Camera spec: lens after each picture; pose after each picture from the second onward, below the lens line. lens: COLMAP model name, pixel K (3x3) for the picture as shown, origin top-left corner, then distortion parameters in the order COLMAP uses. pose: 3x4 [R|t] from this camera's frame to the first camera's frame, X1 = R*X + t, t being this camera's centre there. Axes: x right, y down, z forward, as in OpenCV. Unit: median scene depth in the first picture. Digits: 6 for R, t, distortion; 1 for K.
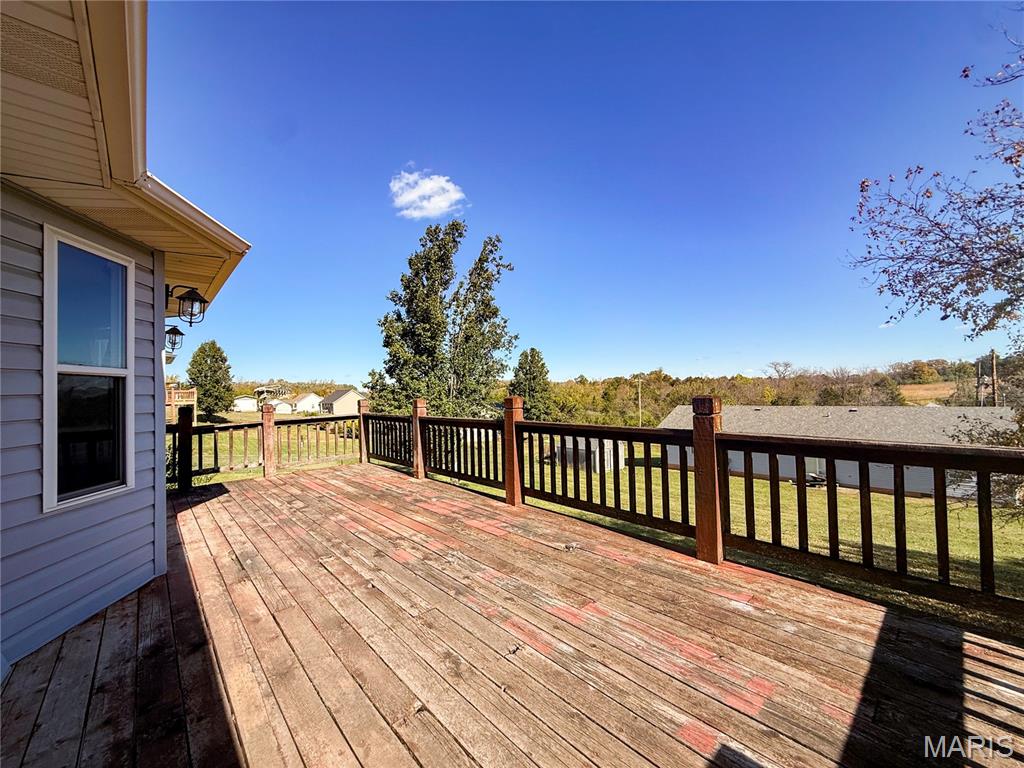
lens RADIAL K [[408.3, 0, 510.2], [0, 408.3, 384.4], [0, 0, 1]] dist [0.001344, -0.000862]
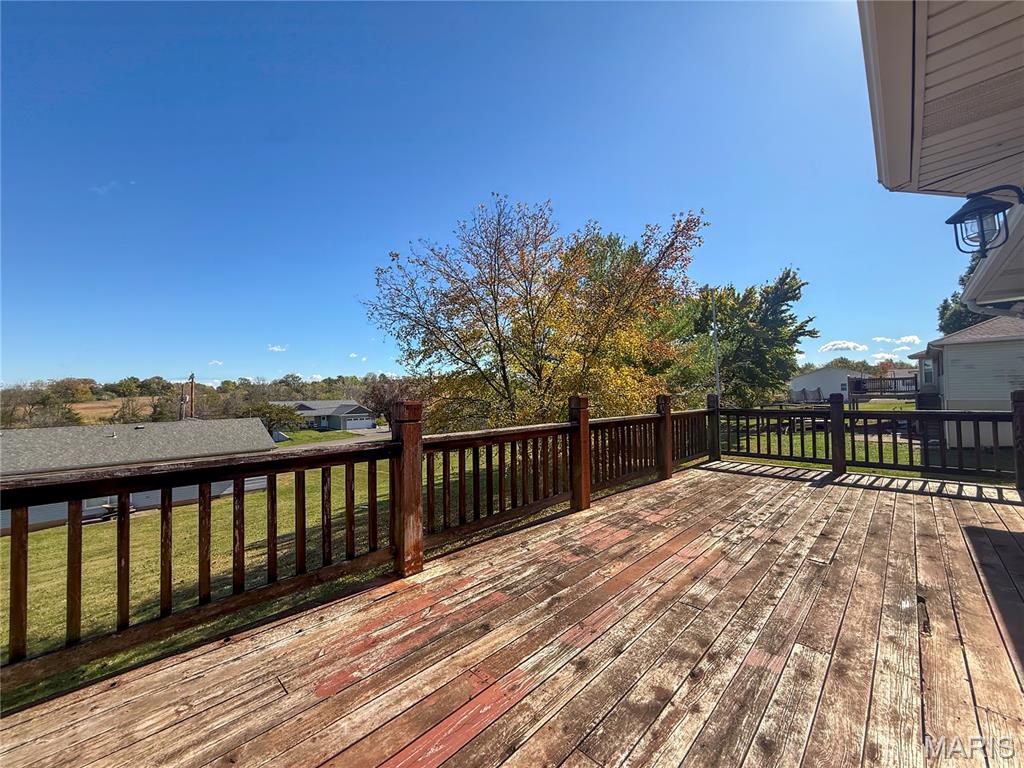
lens RADIAL K [[408.3, 0, 510.2], [0, 408.3, 385.5], [0, 0, 1]] dist [0.001344, -0.000862]
pose [[-0.067443, 0.049919, 0.996474, -0.993155], [-0.005641, 0.998713, -0.050413, 0.058326], [-0.997707, -0.009021, -0.067075, 1.302765]]
